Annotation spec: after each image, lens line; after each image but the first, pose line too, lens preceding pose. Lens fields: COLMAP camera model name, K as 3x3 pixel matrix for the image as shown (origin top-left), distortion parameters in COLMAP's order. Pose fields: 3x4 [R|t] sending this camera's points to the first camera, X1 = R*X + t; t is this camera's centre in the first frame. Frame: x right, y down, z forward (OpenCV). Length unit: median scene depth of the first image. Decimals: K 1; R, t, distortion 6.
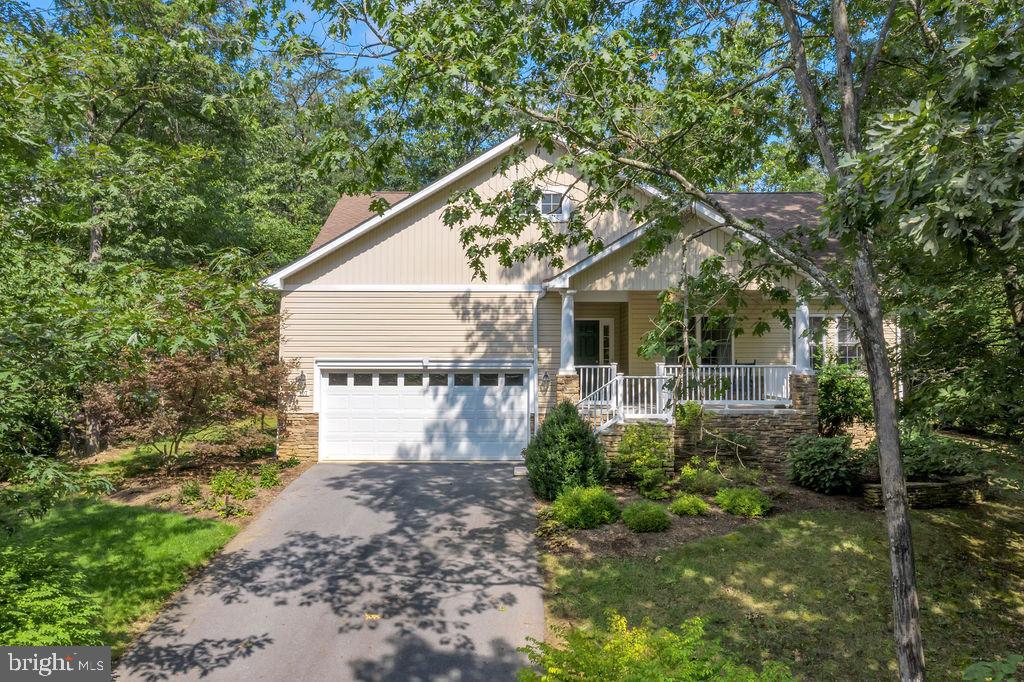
lens RADIAL K [[817.5, 0, 496.6], [0, 817.5, 316.9], [0, 0, 1]] dist [-0.008698, 0.018499]
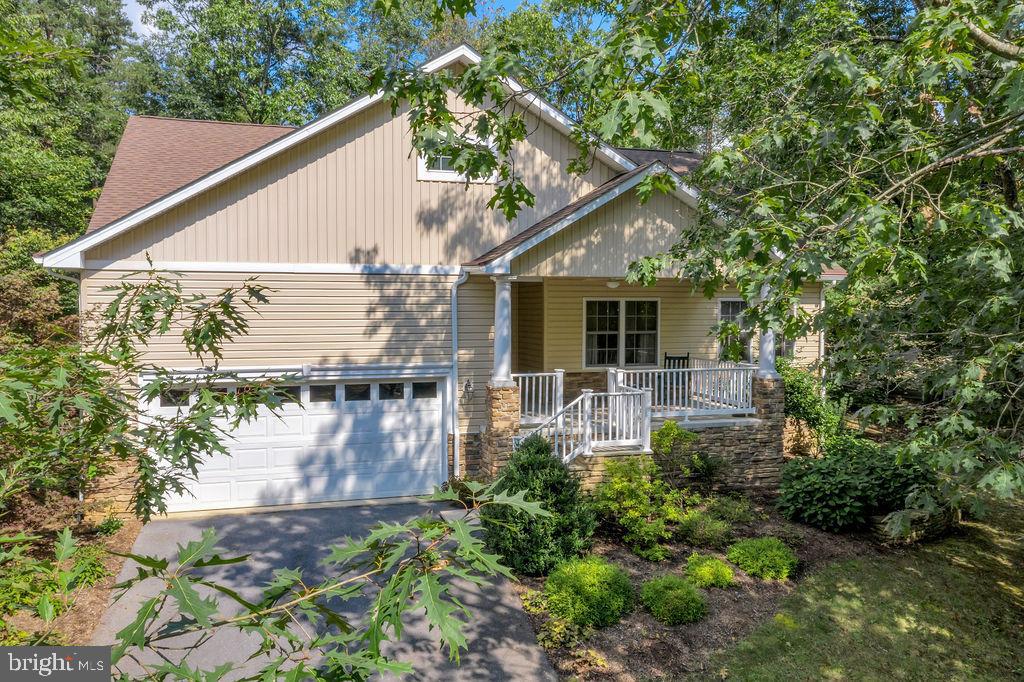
lens RADIAL K [[817.5, 0, 513.9], [0, 817.5, 333.6], [0, 0, 1]] dist [-0.008698, 0.018499]
pose [[0.950700, -0.011035, 0.309914, -0.178783], [-0.018092, 0.995691, 0.090952, -0.061078], [-0.309582, -0.092075, 0.946404, 0.351777]]
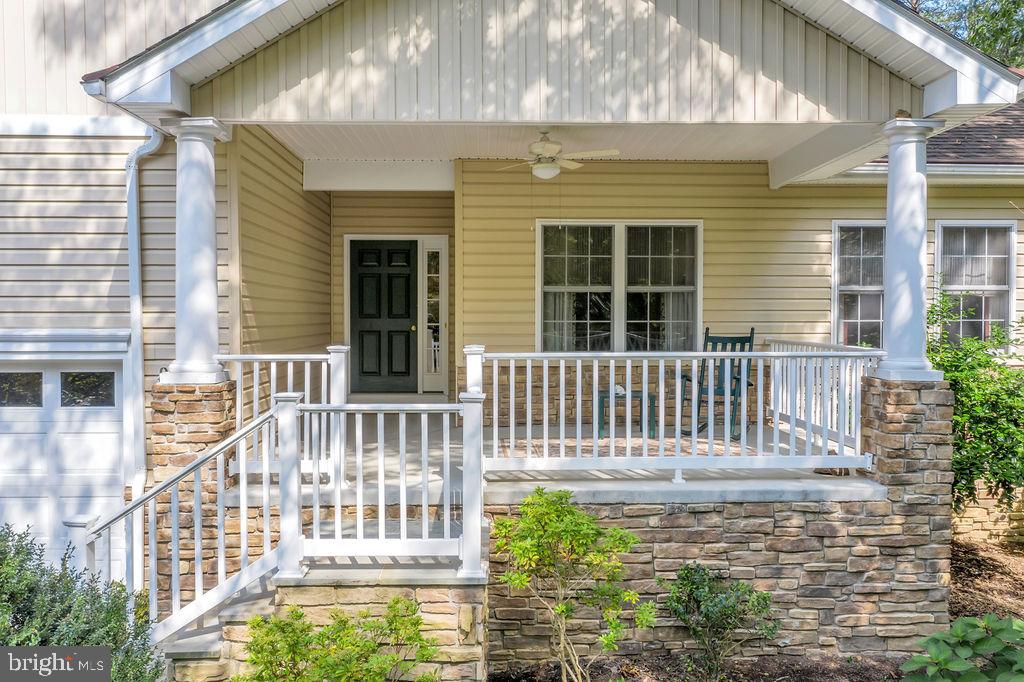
lens RADIAL K [[817.5, 0, 515.5], [0, 817.5, 339.6], [0, 0, 1]] dist [-0.008698, 0.018499]
pose [[0.998873, -0.002712, 0.047387, 0.252370], [-0.001229, 0.996554, 0.082943, 0.033923], [-0.047449, -0.082908, 0.995427, 0.855429]]
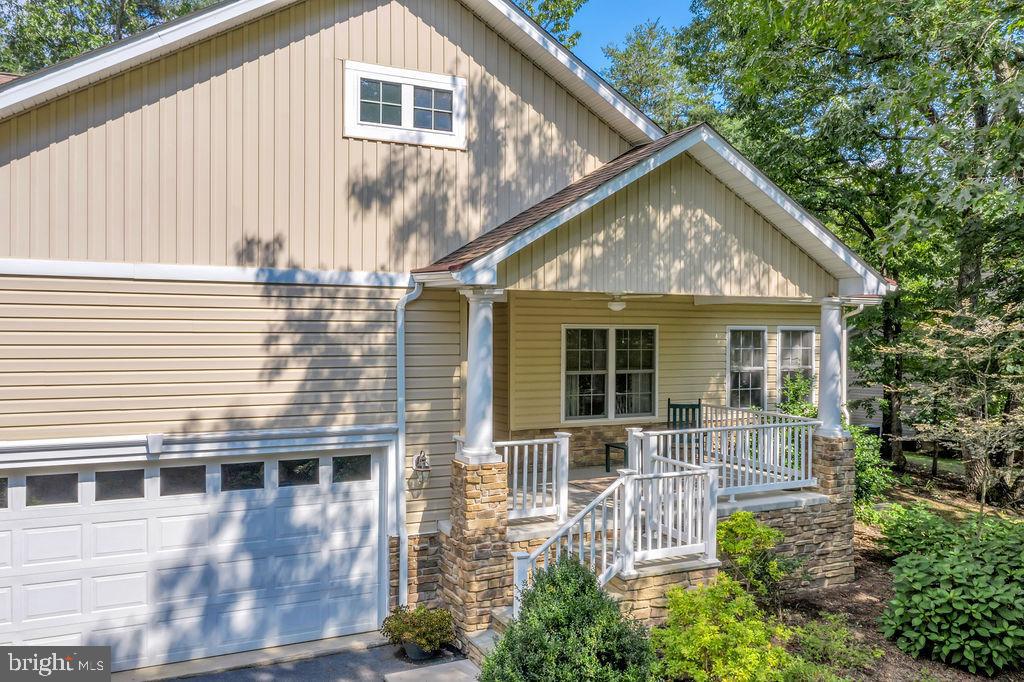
lens RADIAL K [[817.5, 0, 512.9], [0, 817.5, 335.6], [0, 0, 1]] dist [-0.008698, 0.018499]
pose [[0.891933, 0.001189, 0.452165, -0.148693], [-0.028801, 0.998115, 0.054186, -0.039684], [-0.451249, -0.061353, 0.890287, 0.714680]]
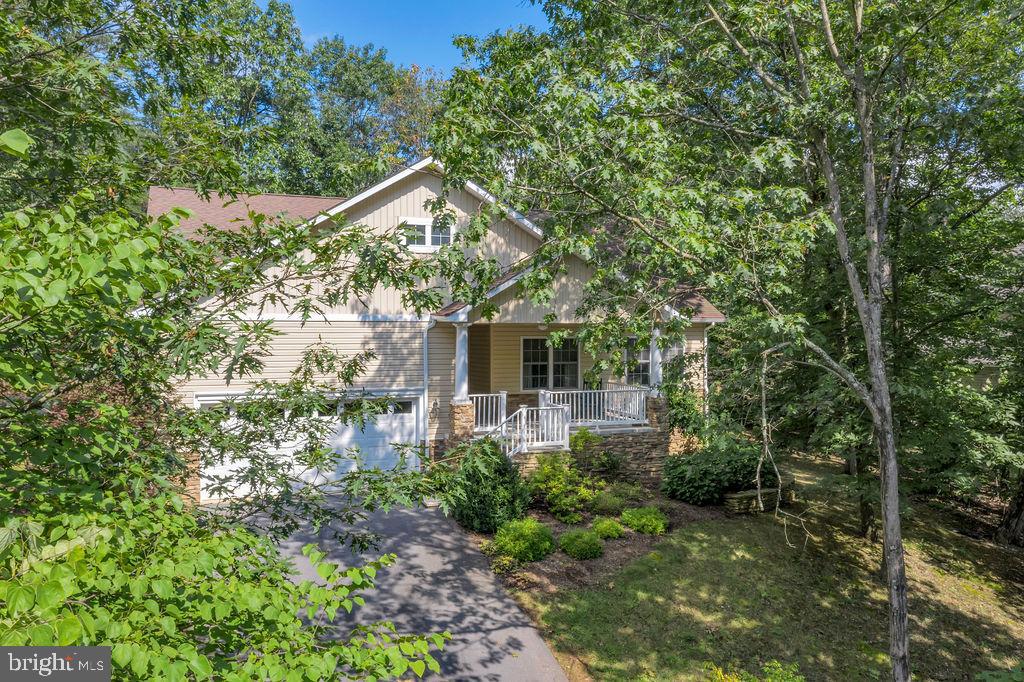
lens RADIAL K [[817.5, 0, 511.3], [0, 817.5, 341.3], [0, 0, 1]] dist [-0.008698, 0.018499]
pose [[0.925860, -0.004885, 0.377835, -0.316724], [-0.021771, 0.997566, 0.066245, -0.100286], [-0.377239, -0.069559, 0.923500, 0.024121]]
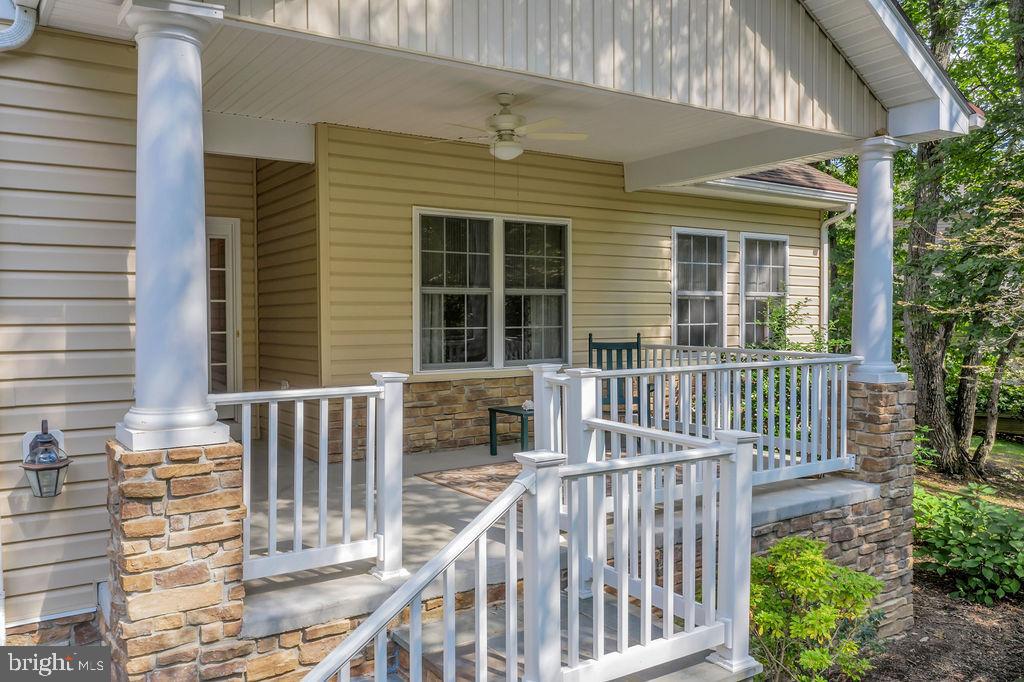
lens RADIAL K [[817.5, 0, 516.5], [0, 817.5, 334.6], [0, 0, 1]] dist [-0.008698, 0.018499]
pose [[0.818849, -0.018315, 0.573717, 0.053147], [-0.027595, 0.997079, 0.071216, 0.036540], [-0.573345, -0.074147, 0.815952, 1.012282]]
